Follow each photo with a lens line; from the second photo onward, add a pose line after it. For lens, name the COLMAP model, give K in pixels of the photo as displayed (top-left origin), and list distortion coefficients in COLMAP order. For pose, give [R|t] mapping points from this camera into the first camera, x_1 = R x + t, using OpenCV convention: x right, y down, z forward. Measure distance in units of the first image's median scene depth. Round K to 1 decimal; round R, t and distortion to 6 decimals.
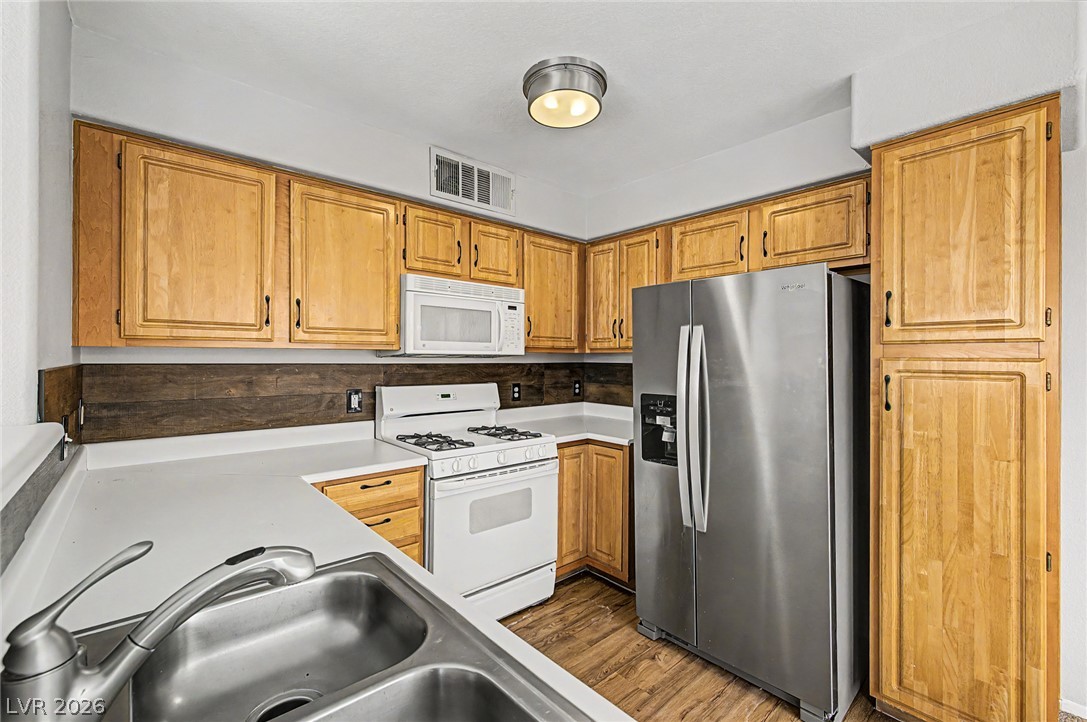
lens RADIAL K [[460.2, 0, 533.5], [0, 460.2, 355.1], [0, 0, 1]] dist [0.005761, -0.000405]
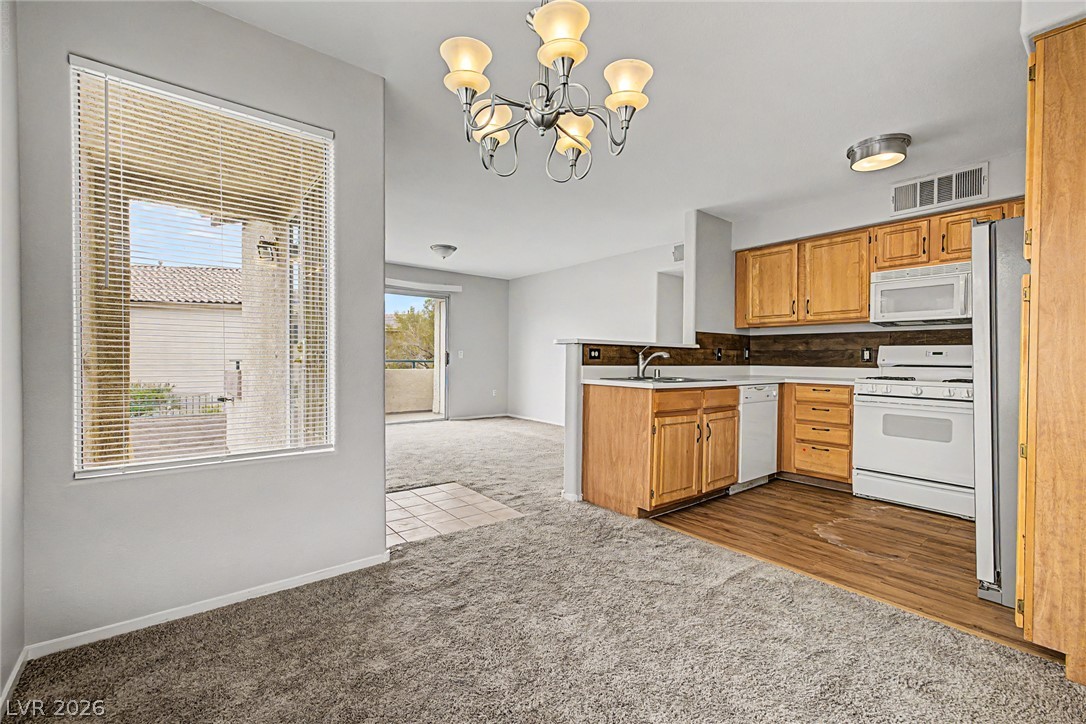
lens RADIAL K [[459.7, 0, 539.0], [0, 459.7, 361.8], [0, 0, 1]] dist [0.005761, -0.000405]
pose [[-0.040640, 0.001204, -0.999173, 1.470904], [-0.003699, 0.999992, 0.001355, 0.144999], [0.999167, 0.003751, -0.040635, -0.100819]]
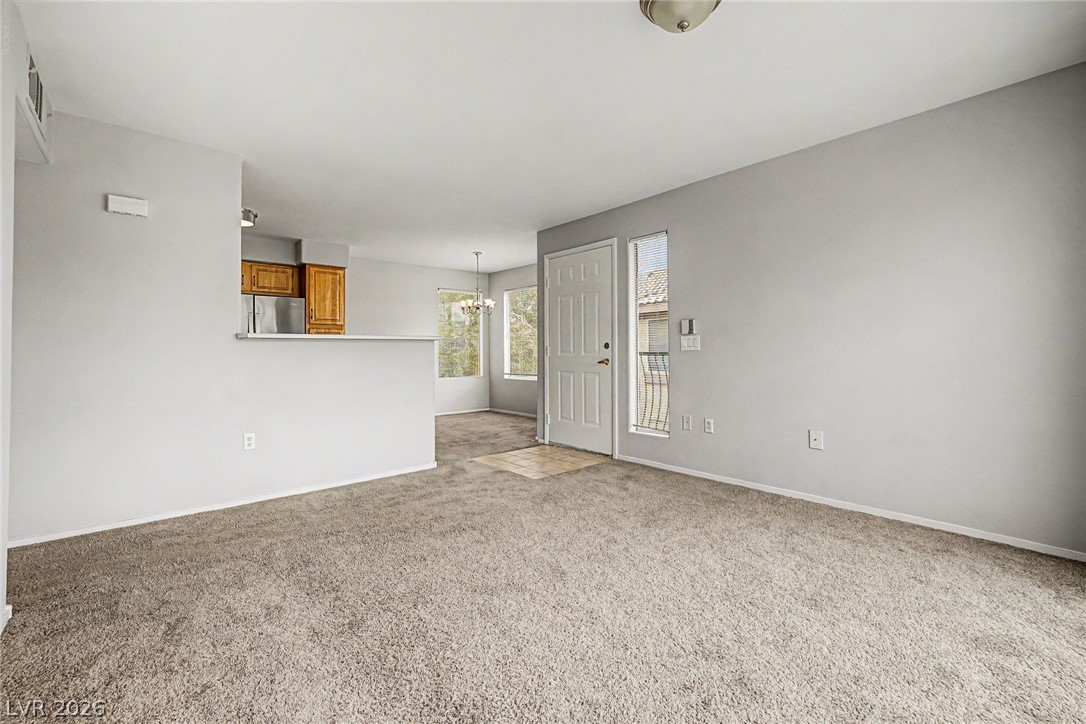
lens RADIAL K [[459.7, 0, 537.6], [0, 459.7, 348.5], [0, 0, 1]] dist [0.005761, -0.000405]
pose [[-0.001417, -0.000417, 0.999999, -2.027037], [-0.000224, 1.000000, 0.000417, 0.118342], [-0.999999, -0.000224, -0.001417, -0.507344]]
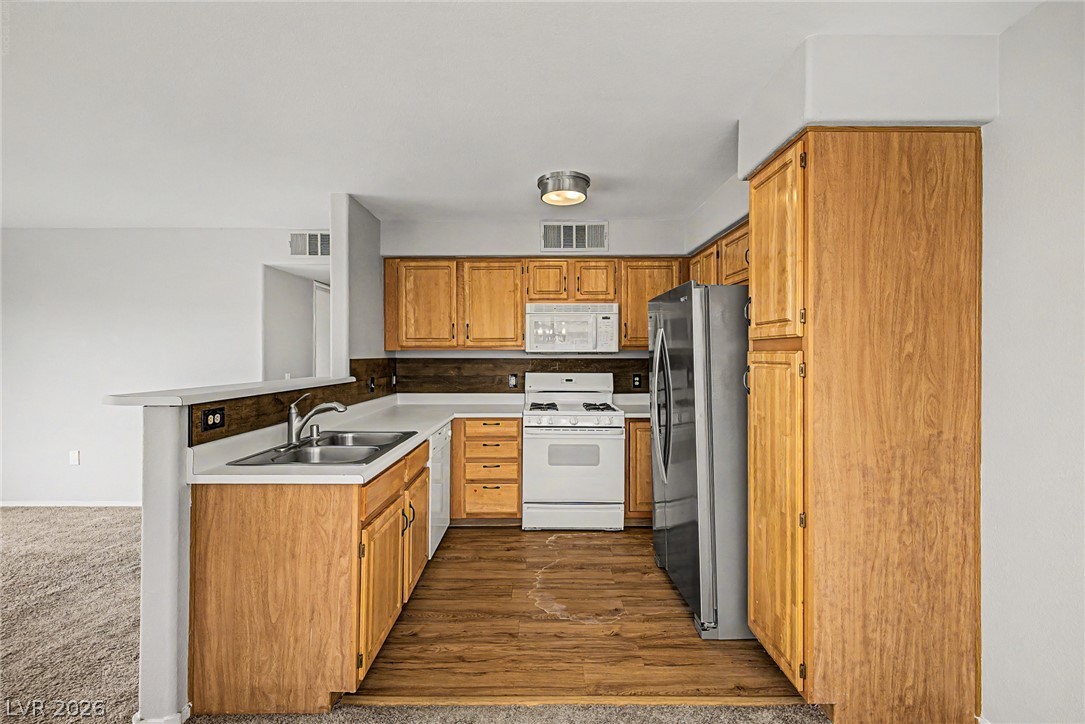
lens RADIAL K [[459.3, 0, 539.2], [0, 459.3, 354.5], [0, 0, 1]] dist [0.005761, -0.000405]
pose [[0.756412, -0.006841, -0.654060, 0.879950], [0.008477, 0.999964, -0.000654, 0.007767], [0.654040, -0.005050, 0.756443, -0.218850]]
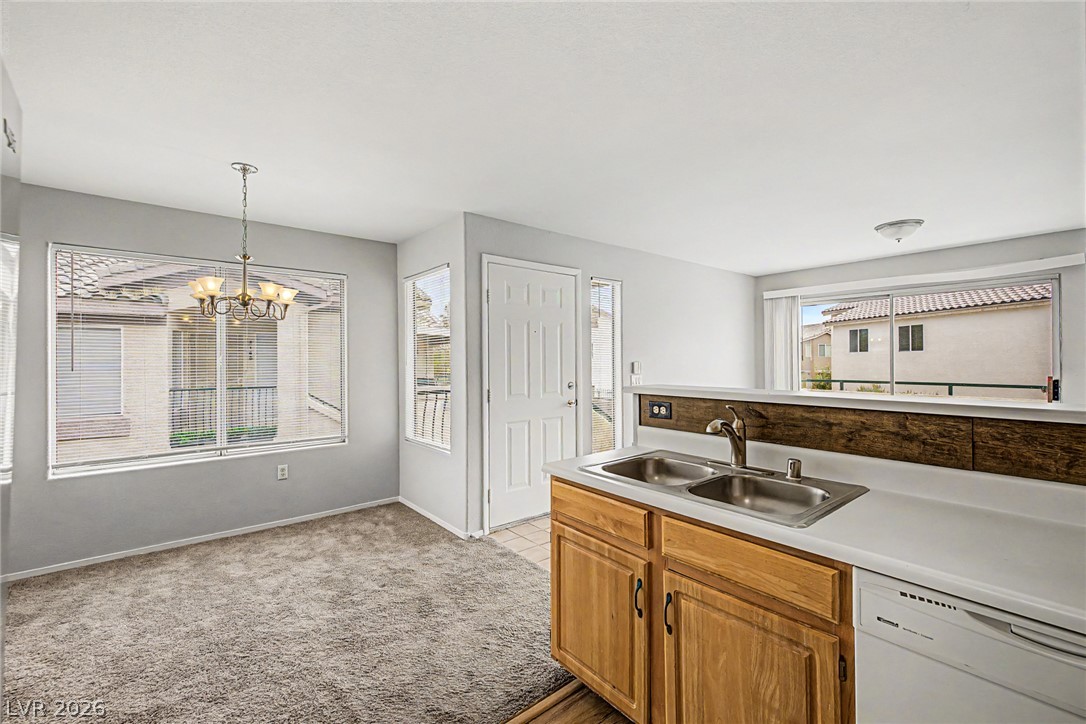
lens RADIAL K [[459.7, 0, 535.5], [0, 459.7, 359.1], [0, 0, 1]] dist [0.005761, -0.000405]
pose [[-0.999499, 0.000637, 0.031634, 0.131088], [0.000348, 0.999958, -0.009153, 0.015188], [-0.031638, -0.009138, -0.999458, 1.053806]]
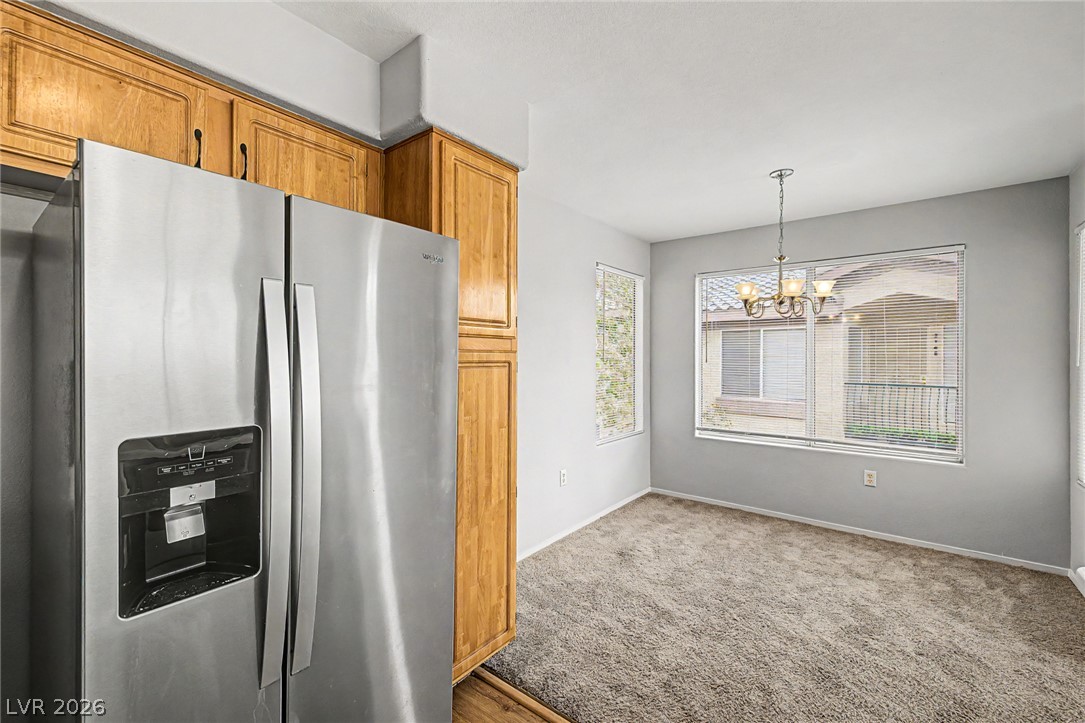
lens RADIAL K [[459.3, 0, 542.1], [0, 459.3, 356.3], [0, 0, 1]] dist [0.005761, -0.000405]
pose [[-0.190909, -0.007504, 0.981579, -0.197475], [-0.012234, 0.999911, 0.005265, 0.010094], [-0.981531, -0.011003, -0.190984, 0.763480]]
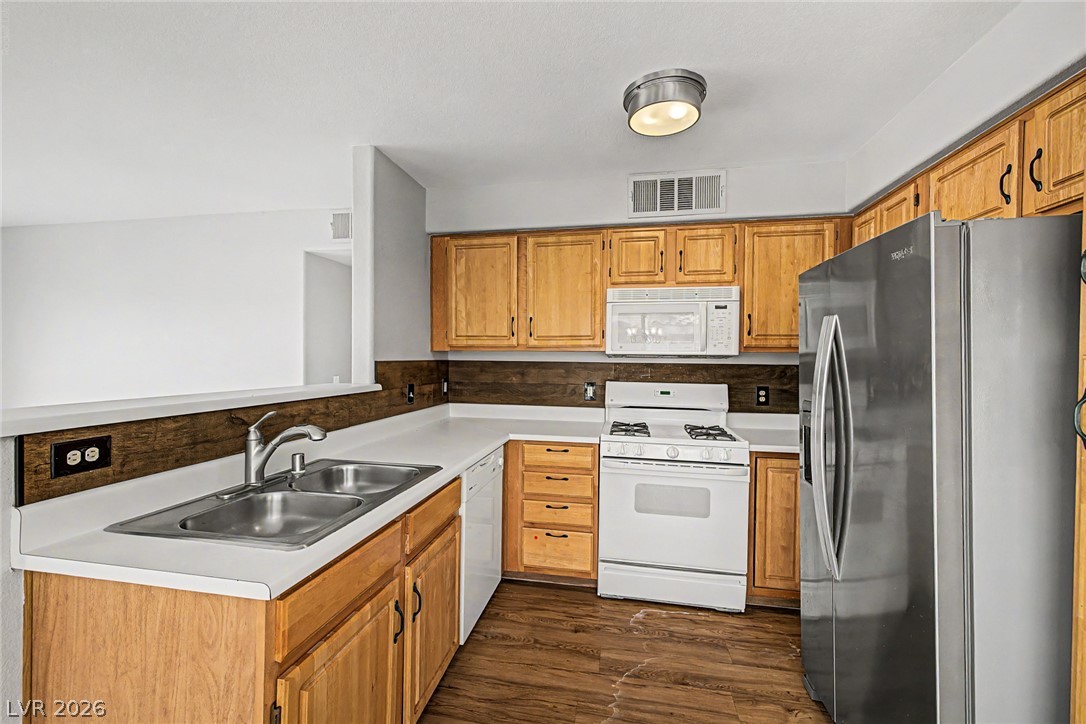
lens RADIAL K [[459.7, 0, 538.2], [0, 459.7, 363.9], [0, 0, 1]] dist [0.005761, -0.000405]
pose [[0.615517, 0.010882, -0.788048, 0.611637], [-0.001540, 0.999919, 0.012605, 0.008240], [0.788122, -0.006545, 0.615484, 0.110180]]
